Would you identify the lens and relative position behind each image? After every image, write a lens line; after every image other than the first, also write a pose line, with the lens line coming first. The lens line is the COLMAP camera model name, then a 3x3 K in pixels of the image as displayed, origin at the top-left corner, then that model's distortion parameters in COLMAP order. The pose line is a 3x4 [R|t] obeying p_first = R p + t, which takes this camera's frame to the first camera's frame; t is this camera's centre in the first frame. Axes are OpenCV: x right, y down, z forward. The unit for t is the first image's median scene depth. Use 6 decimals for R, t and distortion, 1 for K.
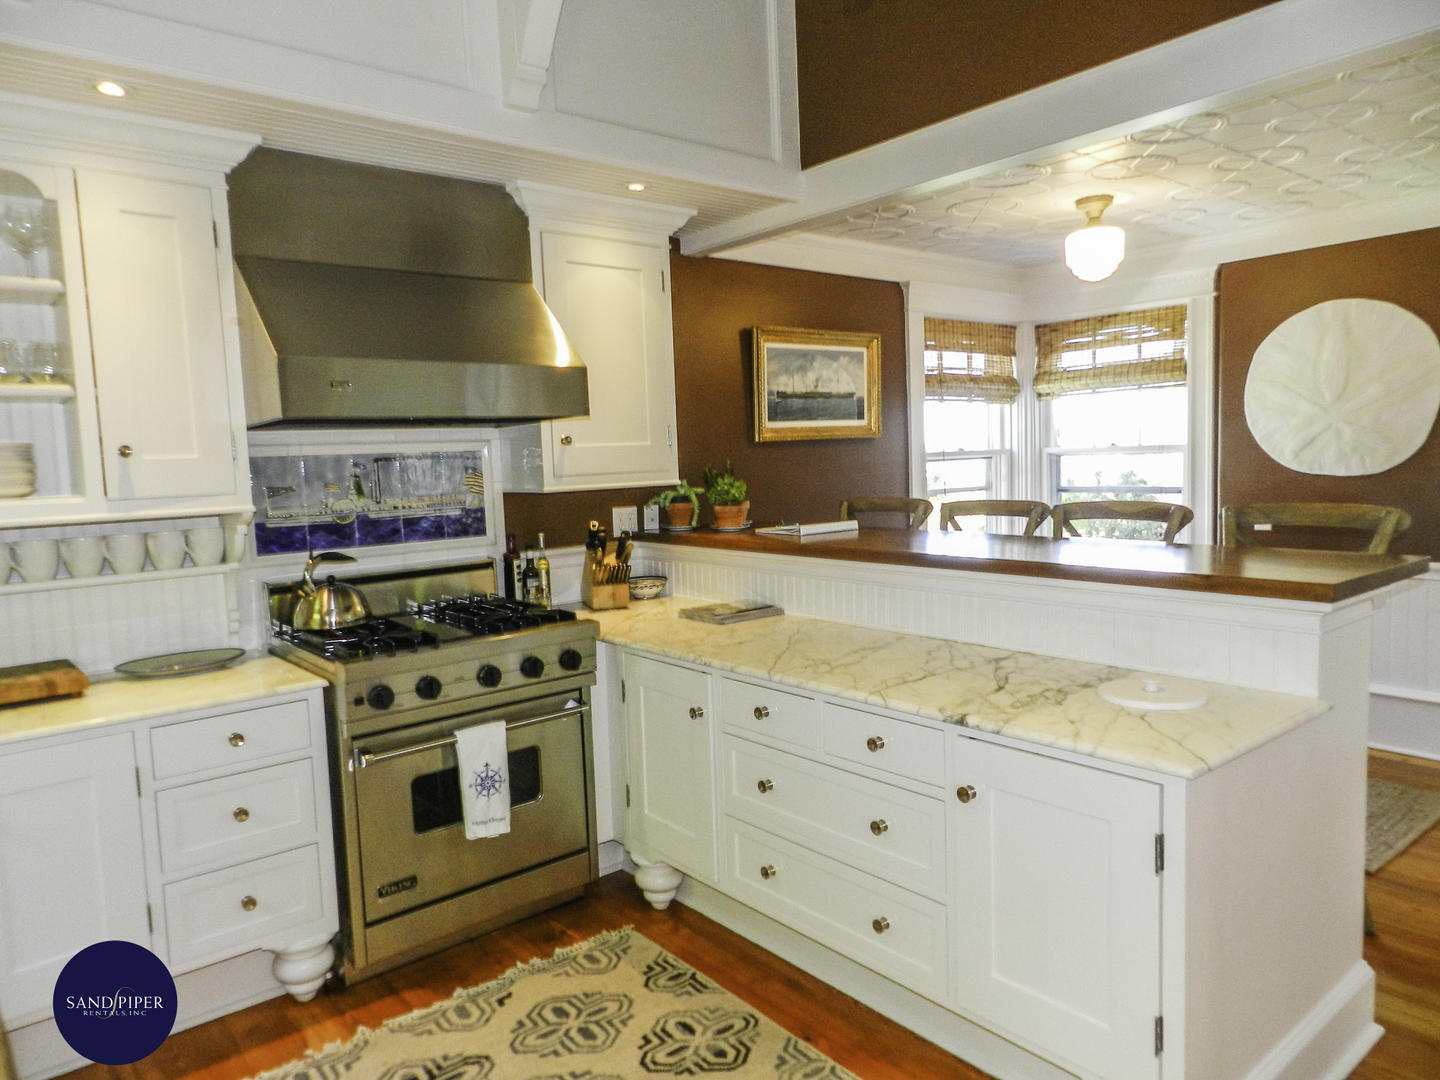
lens RADIAL K [[993.8, 0, 708.1], [0, 993.8, 541.2], [0, 0, 1]] dist [0.025853, 0.005615]
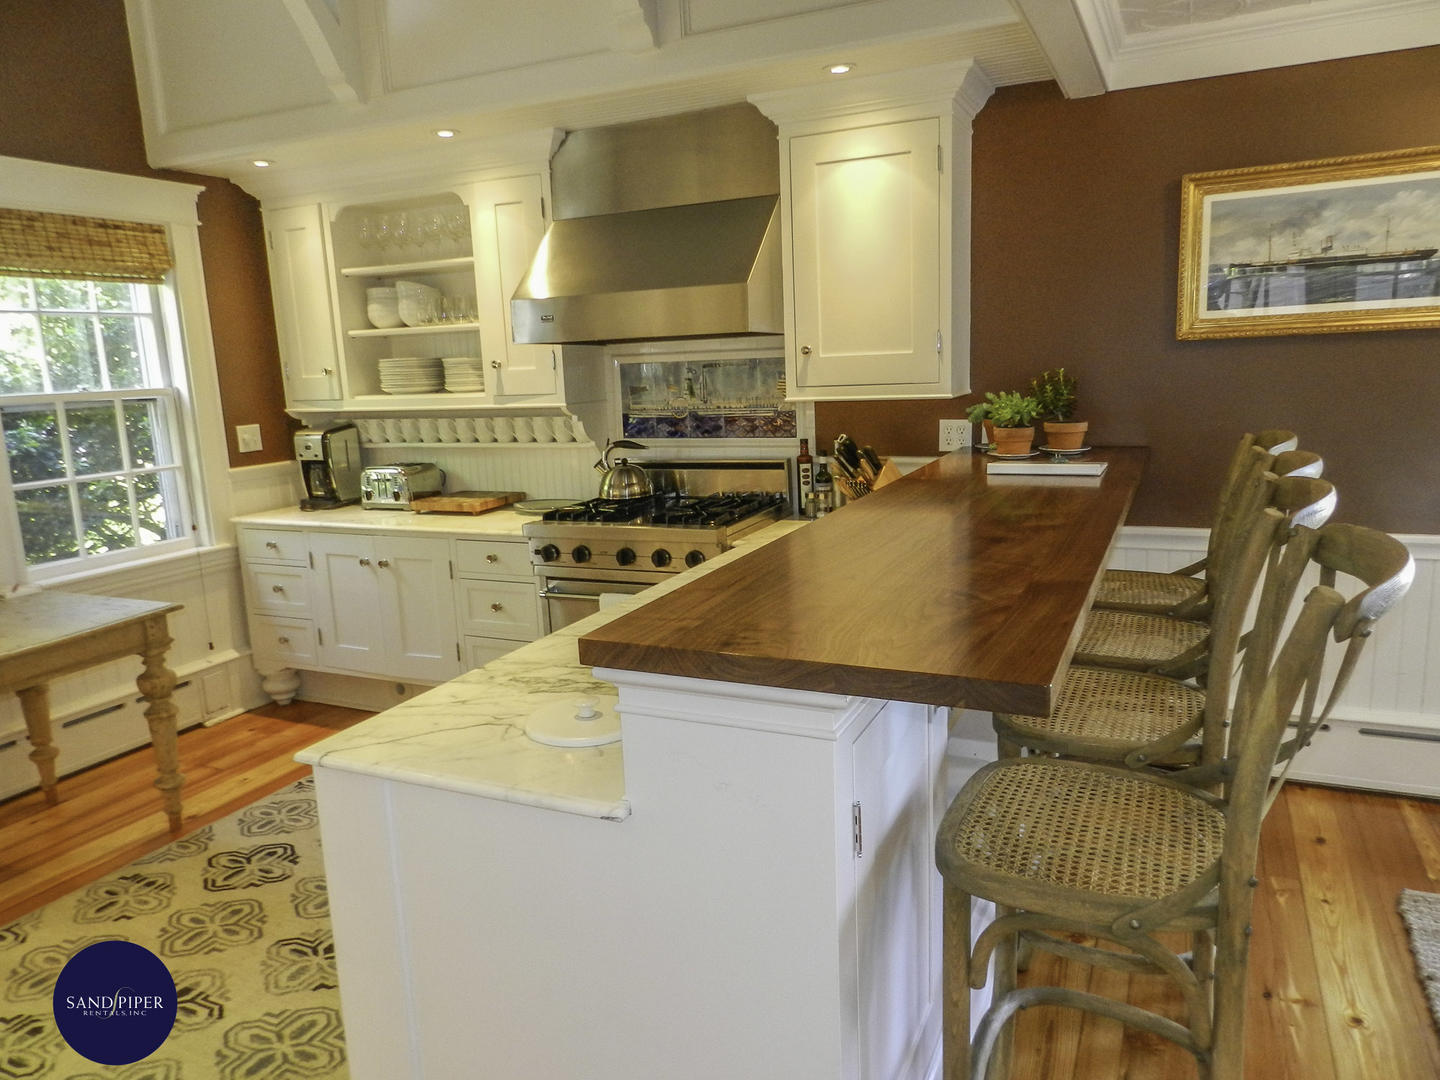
lens RADIAL K [[993.8, 0, 709.0], [0, 993.8, 543.2], [0, 0, 1]] dist [0.025853, 0.005615]
pose [[0.432750, 0.187378, -0.881826, 0.758295], [-0.052146, 0.981726, 0.183015, -0.091429], [0.900004, -0.033216, 0.434613, 0.478044]]
